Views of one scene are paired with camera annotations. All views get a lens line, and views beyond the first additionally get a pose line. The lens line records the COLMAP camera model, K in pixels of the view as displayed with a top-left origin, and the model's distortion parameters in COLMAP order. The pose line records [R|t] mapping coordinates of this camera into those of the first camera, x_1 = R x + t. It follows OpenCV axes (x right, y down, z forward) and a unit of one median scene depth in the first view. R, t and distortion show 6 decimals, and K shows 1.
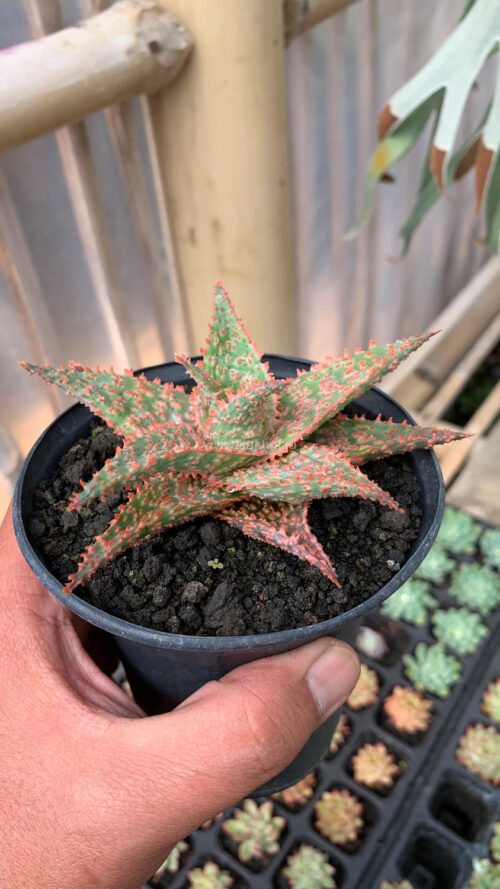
lens RADIAL K [[699.7, 0, 250.0], [0, 699.7, 444.5], [0, 0, 1]] dist [0.049213, -0.001380]
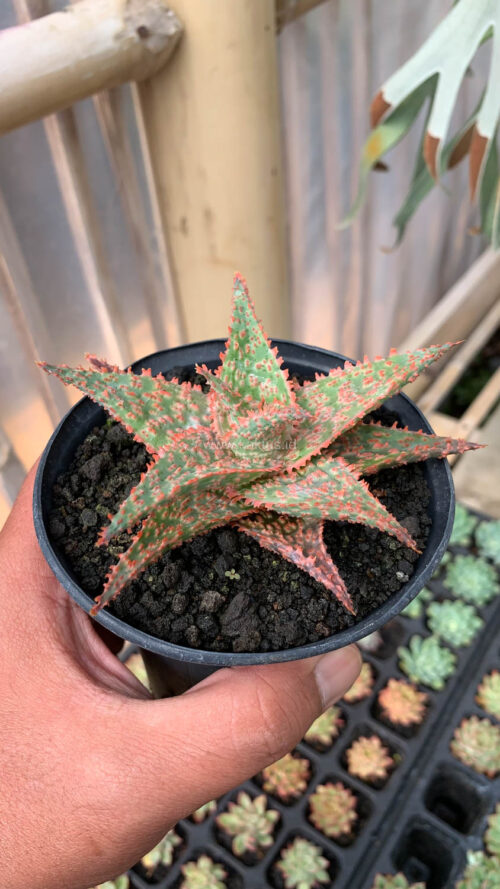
lens RADIAL K [[696.8, 0, 249.1], [0, 696.8, 447.7], [0, 0, 1]] dist [0.079450, 0.000983]
pose [[0.999538, 0.027096, 0.013773, -0.042006], [-0.028795, 0.989206, 0.143677, -0.157541], [-0.009731, -0.144007, 0.989529, 0.001652]]
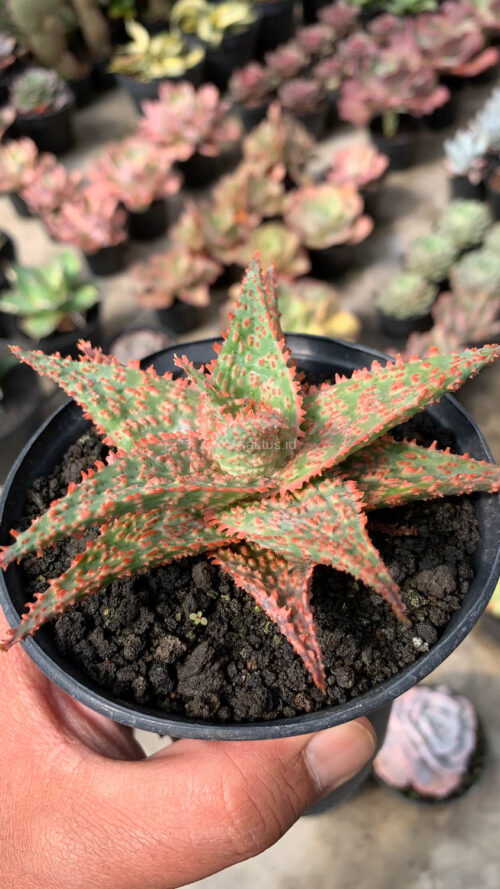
lens RADIAL K [[699.7, 0, 250.0], [0, 699.7, 444.5], [0, 0, 1]] dist [0.049213, -0.001380]
pose [[0.980202, 0.091061, -0.175820, 0.131688], [-0.069034, 0.989423, 0.127576, -0.136540], [0.185578, -0.112913, 0.976121, 0.212262]]
